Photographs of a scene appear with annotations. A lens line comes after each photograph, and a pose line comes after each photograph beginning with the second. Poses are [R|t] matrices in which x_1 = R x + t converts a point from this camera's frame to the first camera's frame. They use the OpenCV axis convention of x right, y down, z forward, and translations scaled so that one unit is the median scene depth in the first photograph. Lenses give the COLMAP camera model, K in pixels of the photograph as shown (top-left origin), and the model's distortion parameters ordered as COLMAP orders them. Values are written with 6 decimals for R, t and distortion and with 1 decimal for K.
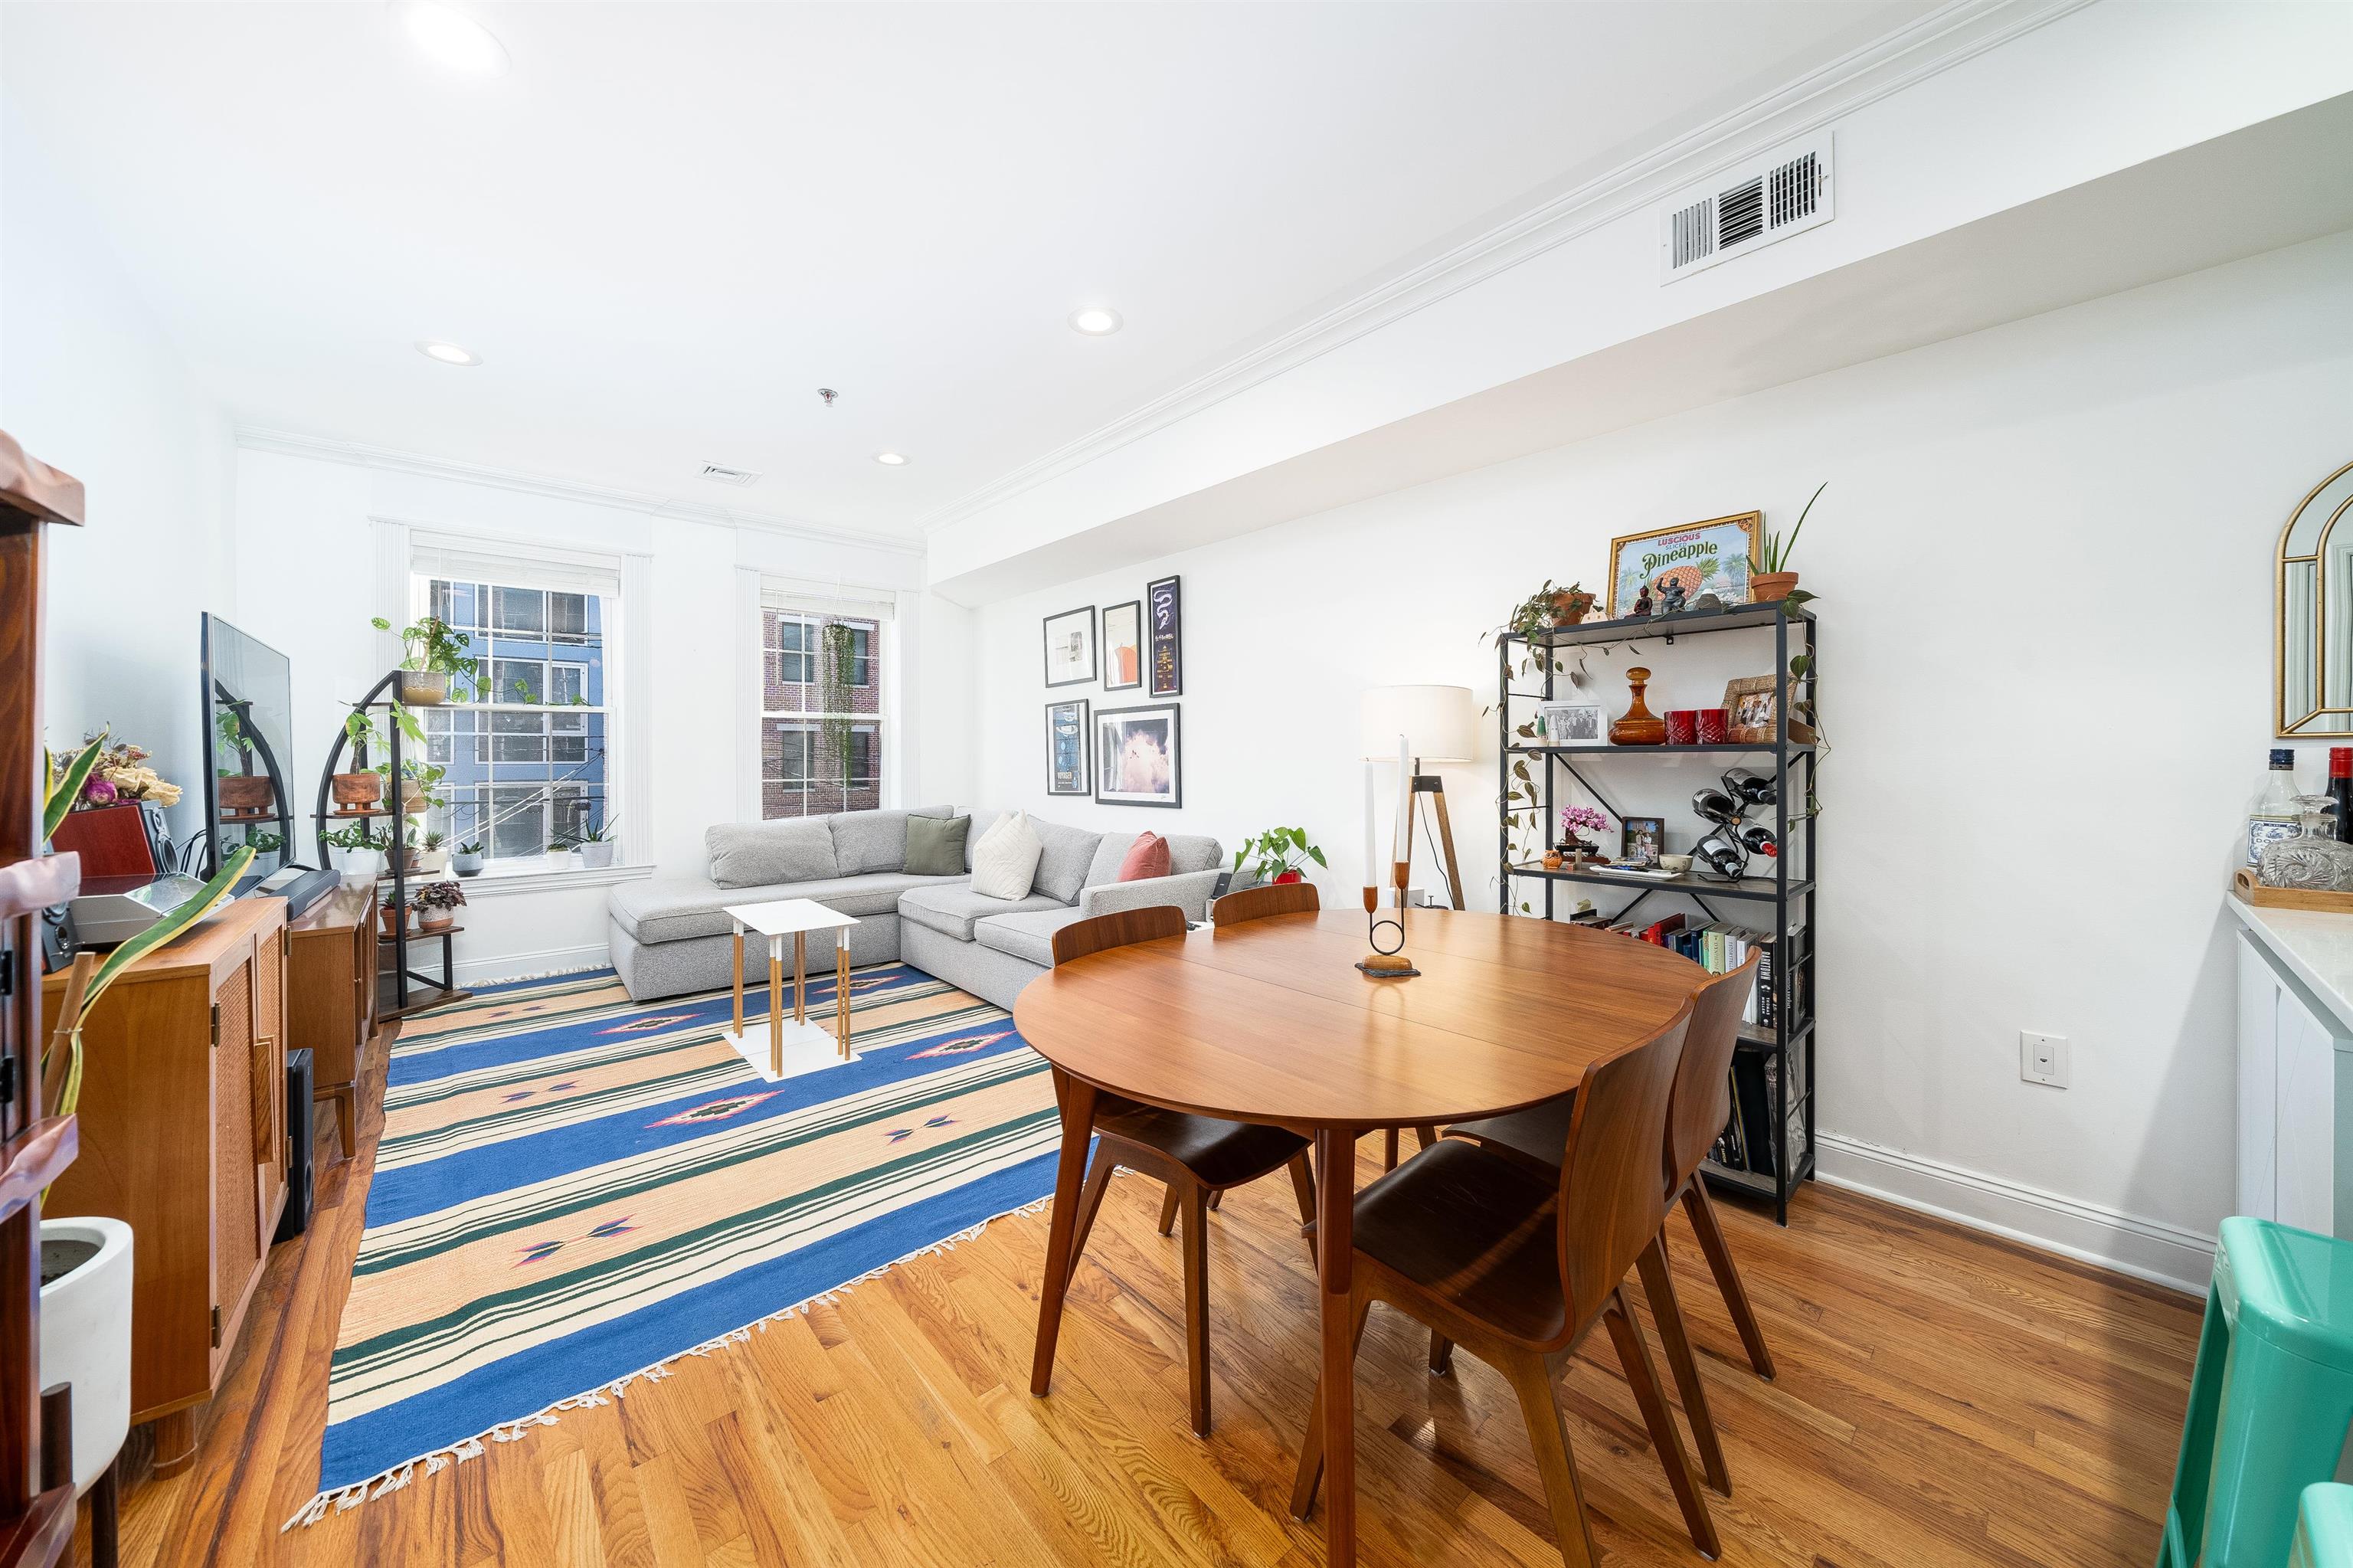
lens RADIAL K [[824.0, 0, 1177.8], [0, 824.0, 754.7], [0, 0, 1]] dist [-0.000340, 0.000059]
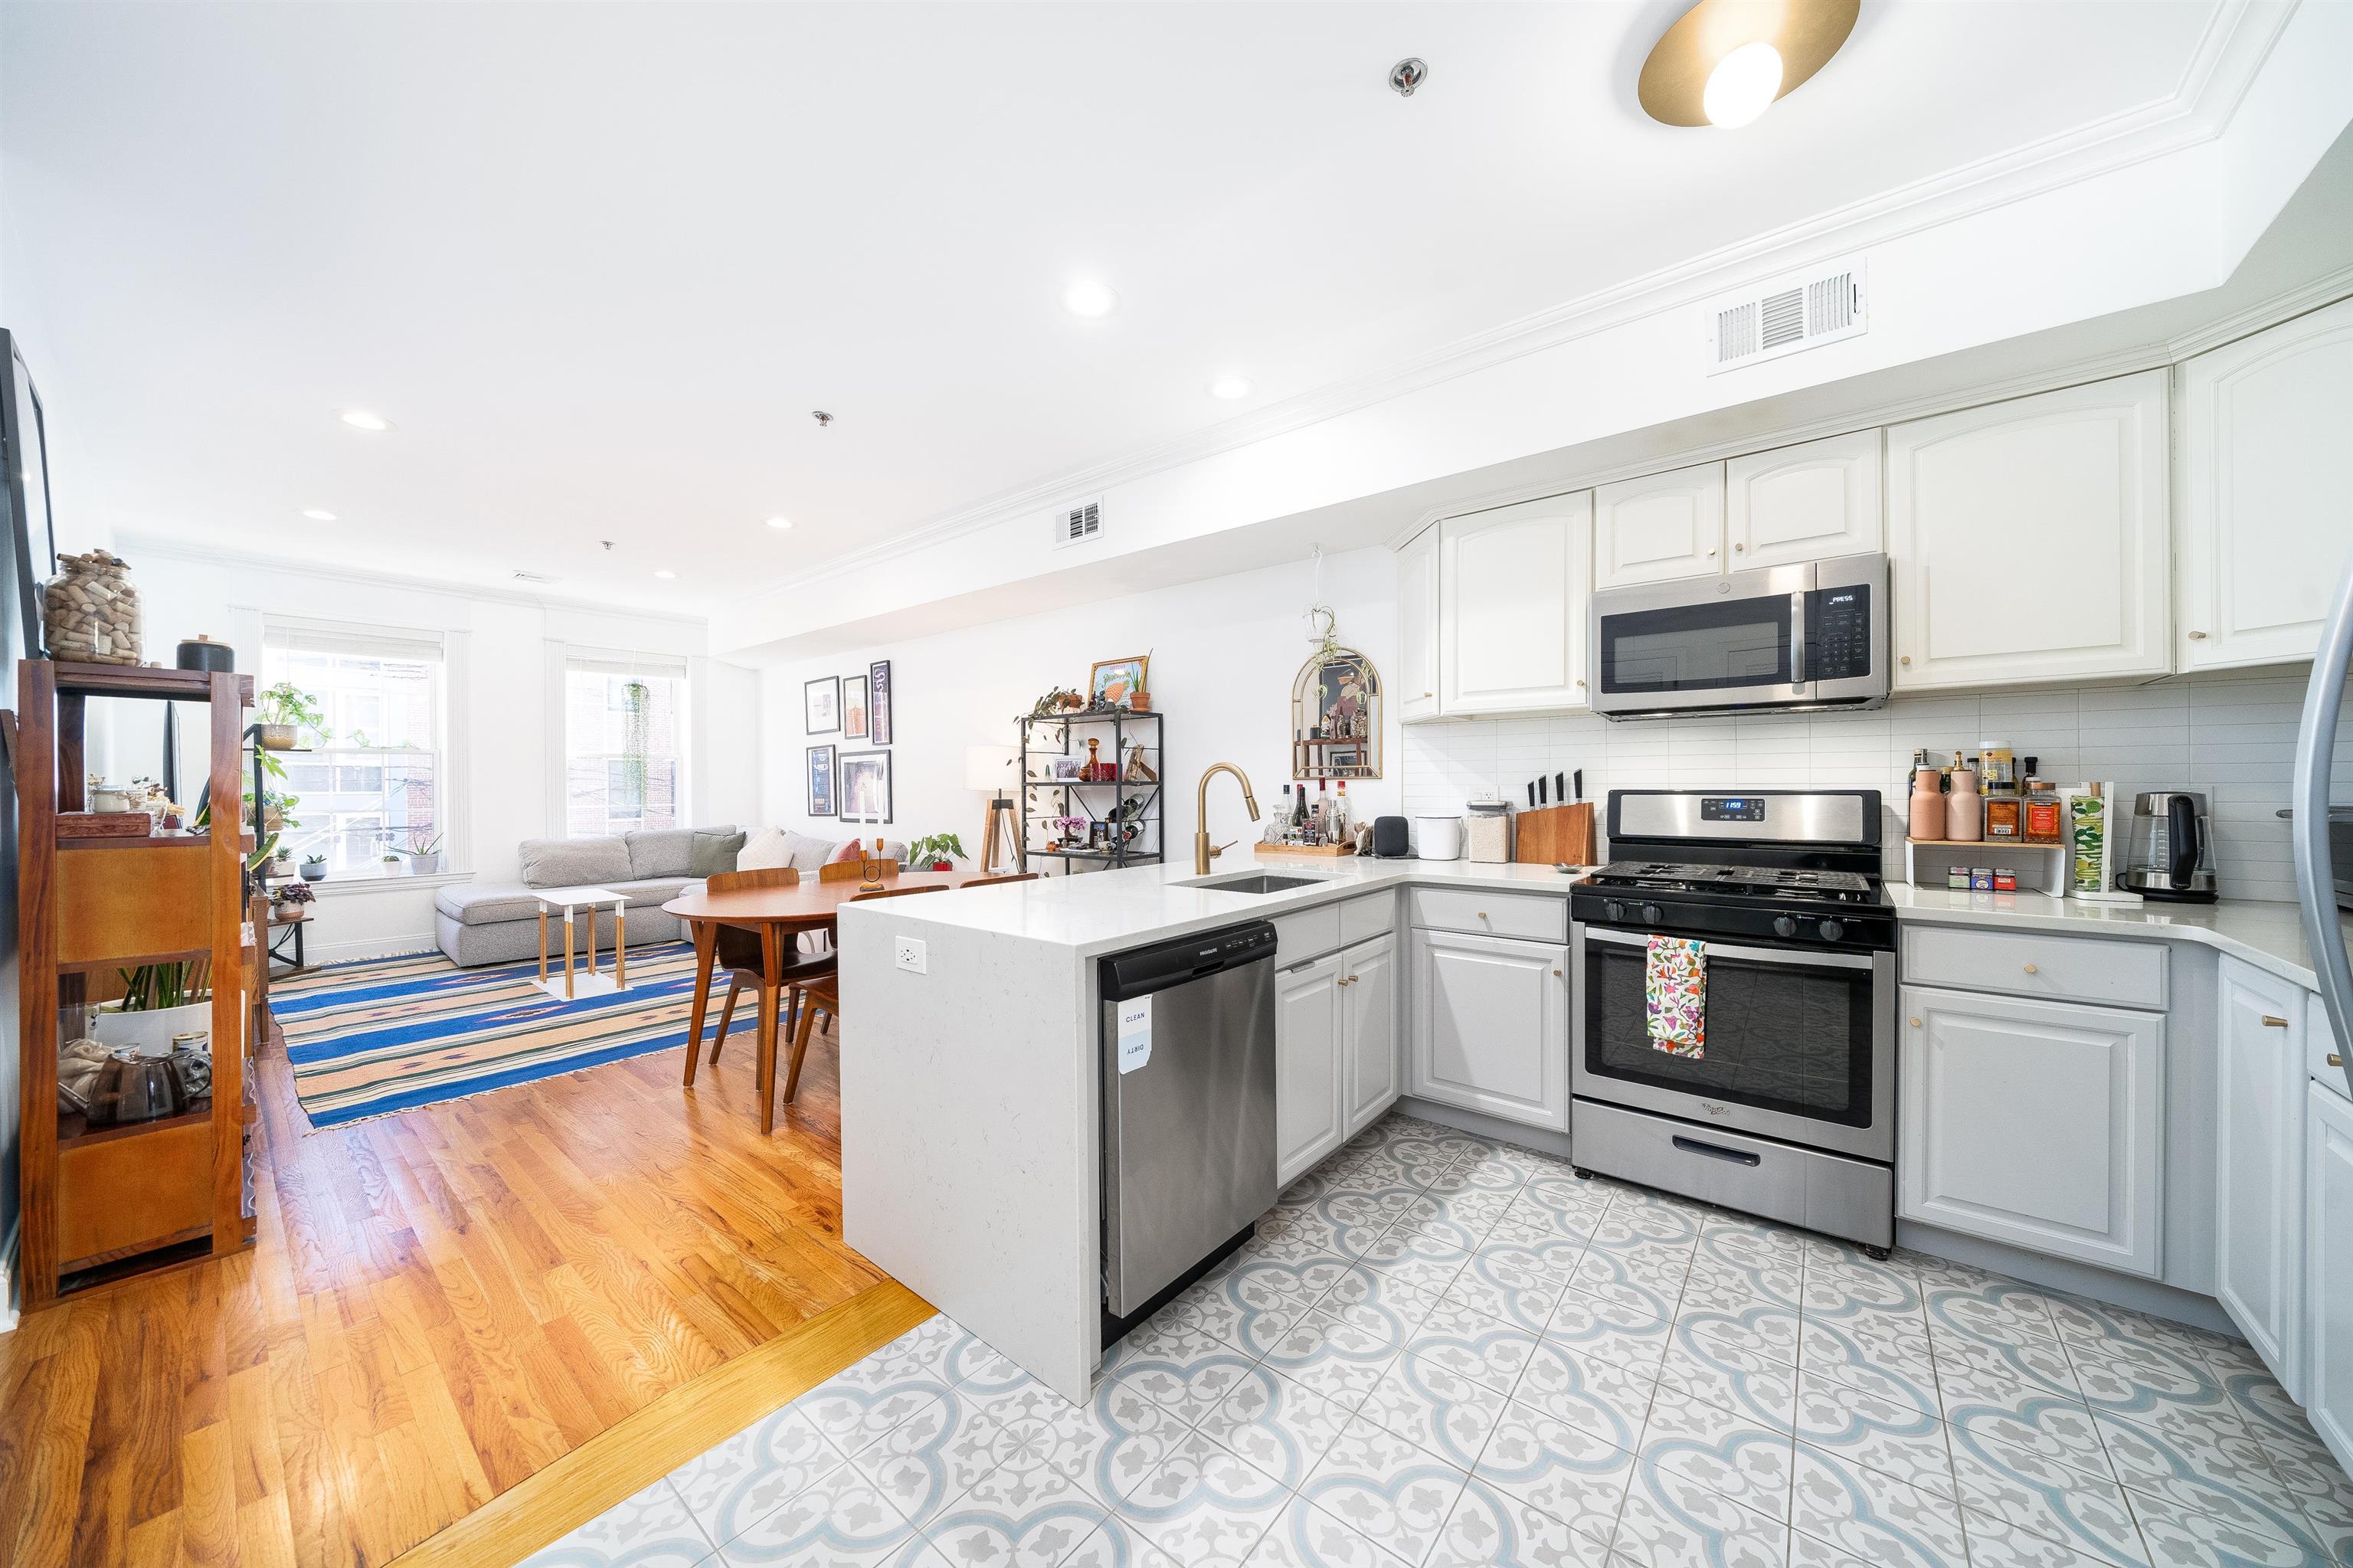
lens RADIAL K [[799.6, 0, 1183.6], [0, 799.6, 787.1], [0, 0, 1]] dist [-0.007159, 0.000066]
pose [[0.985652, -0.001617, 0.168780, 0.298315], [0.000755, 0.999986, 0.005174, -0.005288], [-0.168786, -0.004972, 0.985640, -0.494864]]
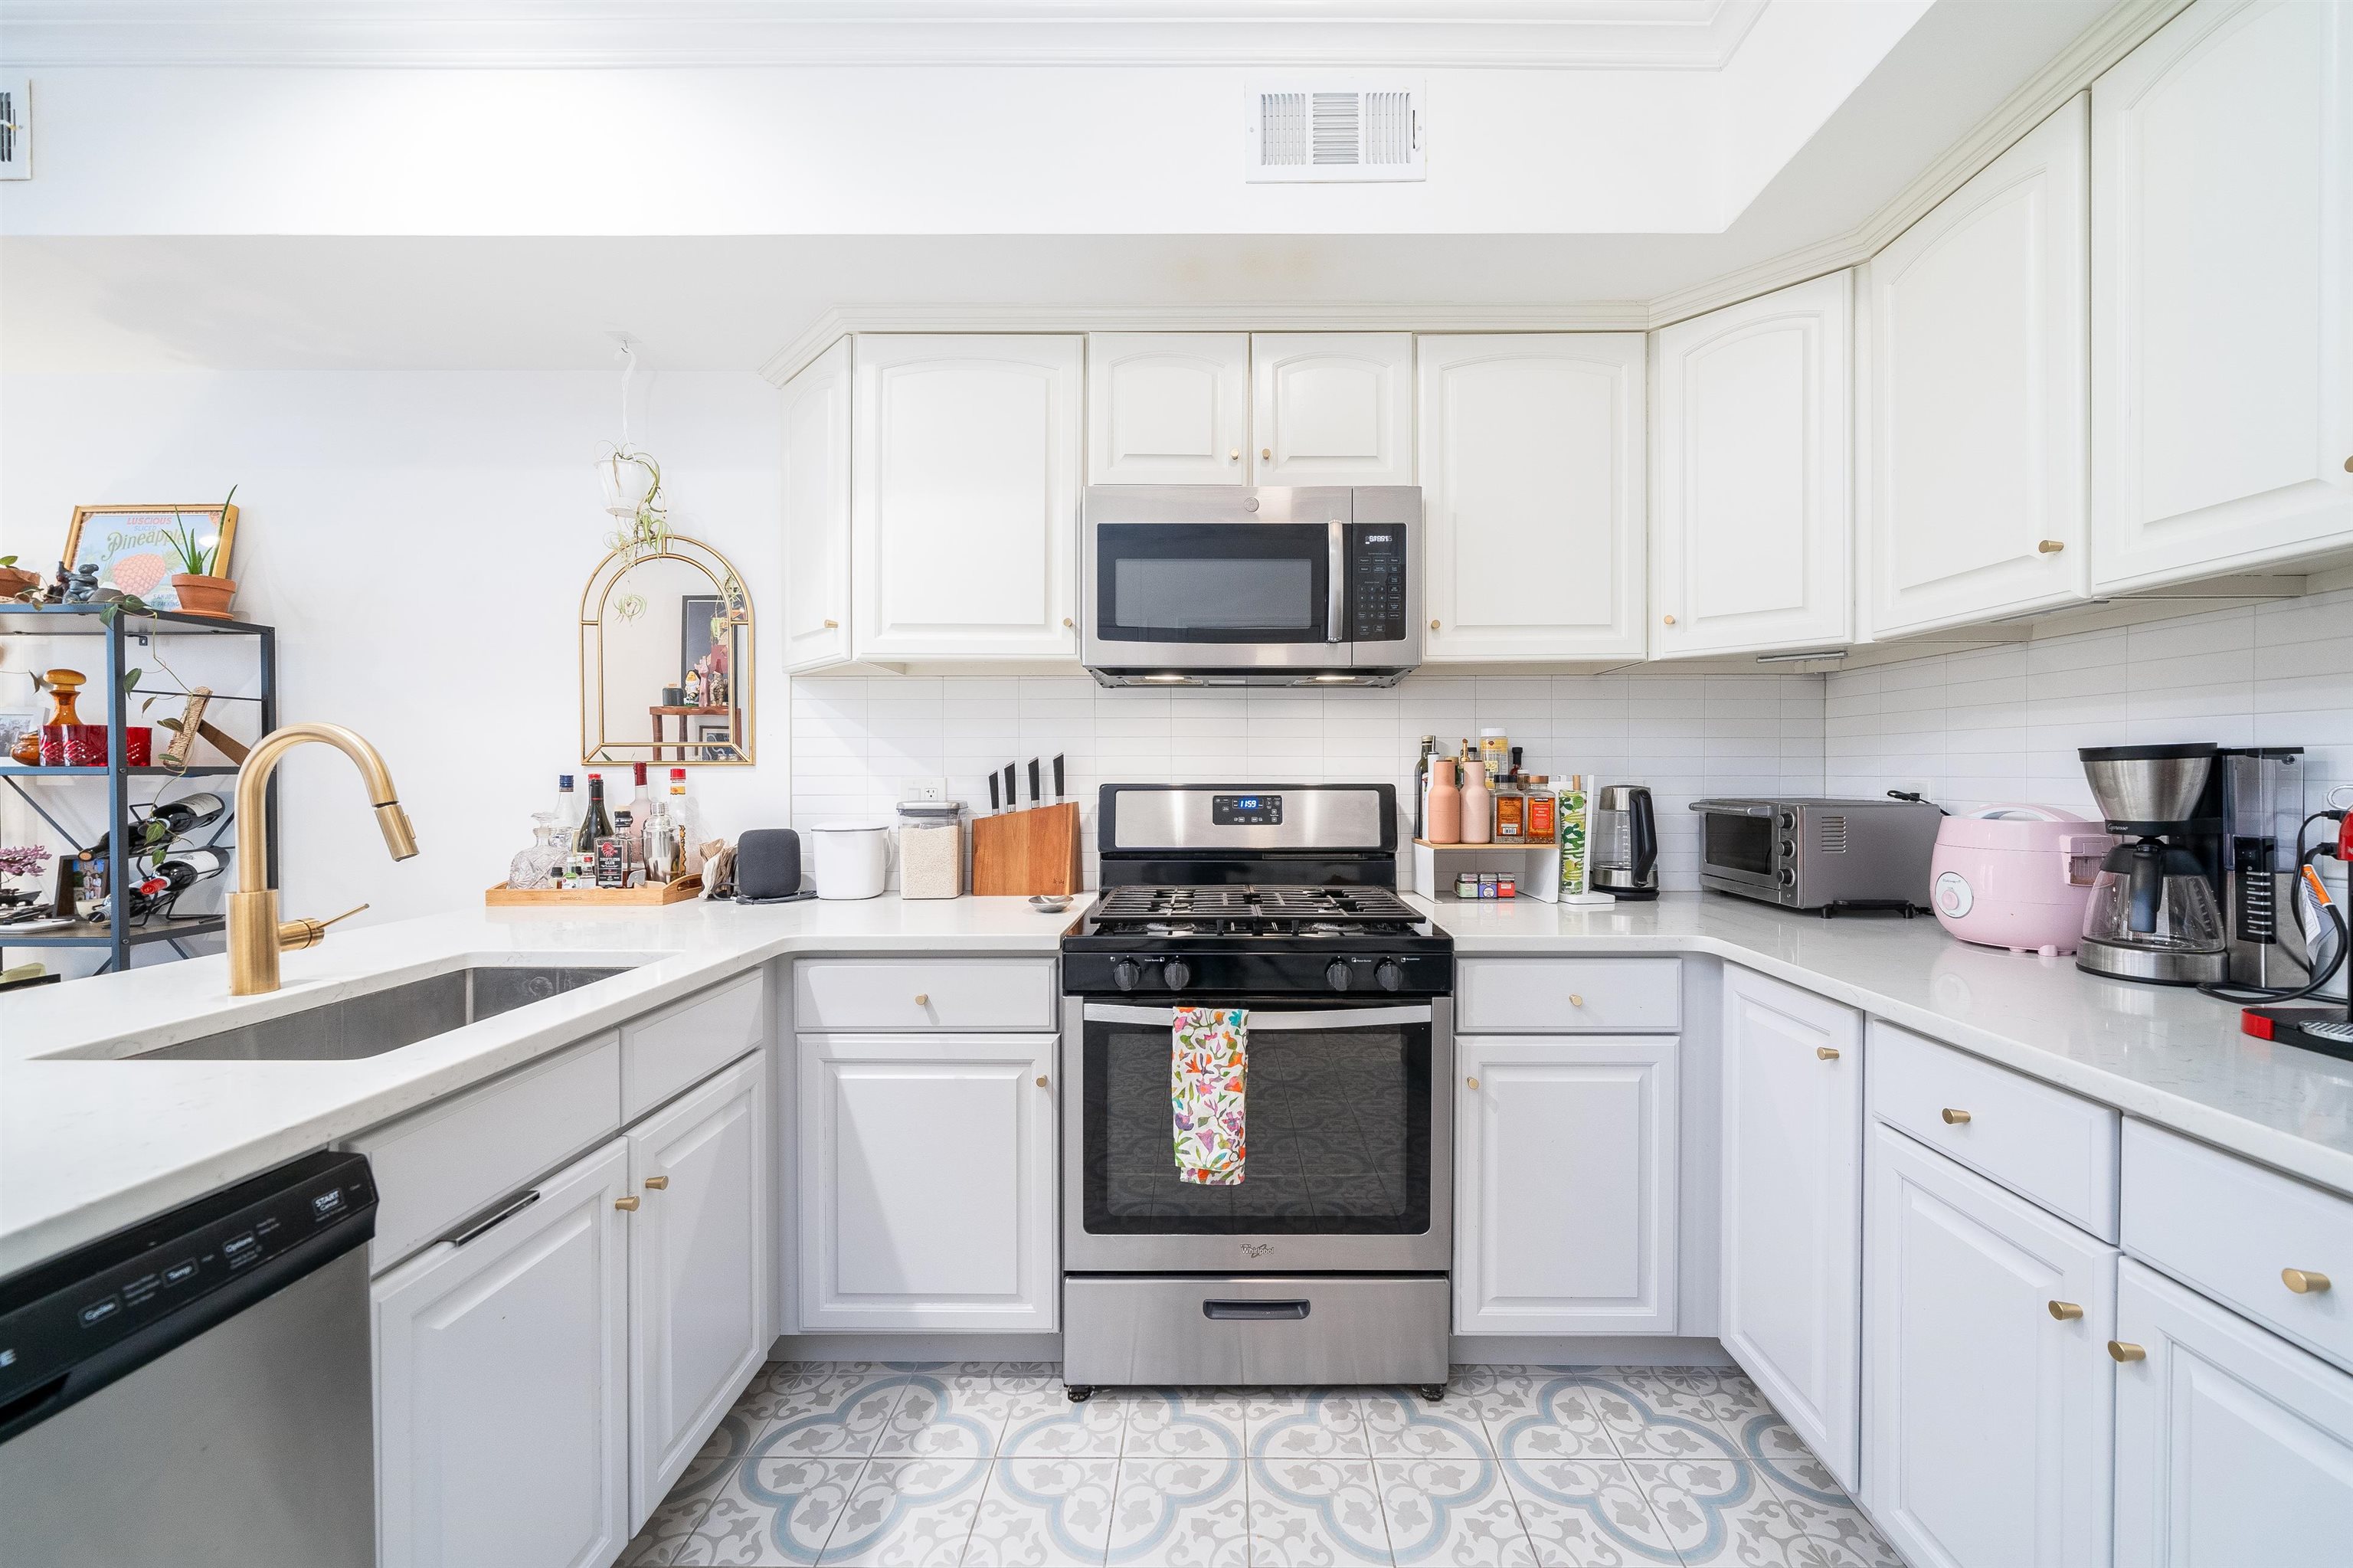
lens RADIAL K [[934.5, 0, 1222.0], [0, 934.5, 781.2], [0, 0, 1]] dist [-0.002508, -0.000232]
pose [[0.667014, -0.004075, 0.745034, 0.414040], [-0.003820, 0.999953, 0.008889, -0.005972], [-0.745035, -0.008775, 0.666967, -0.294050]]
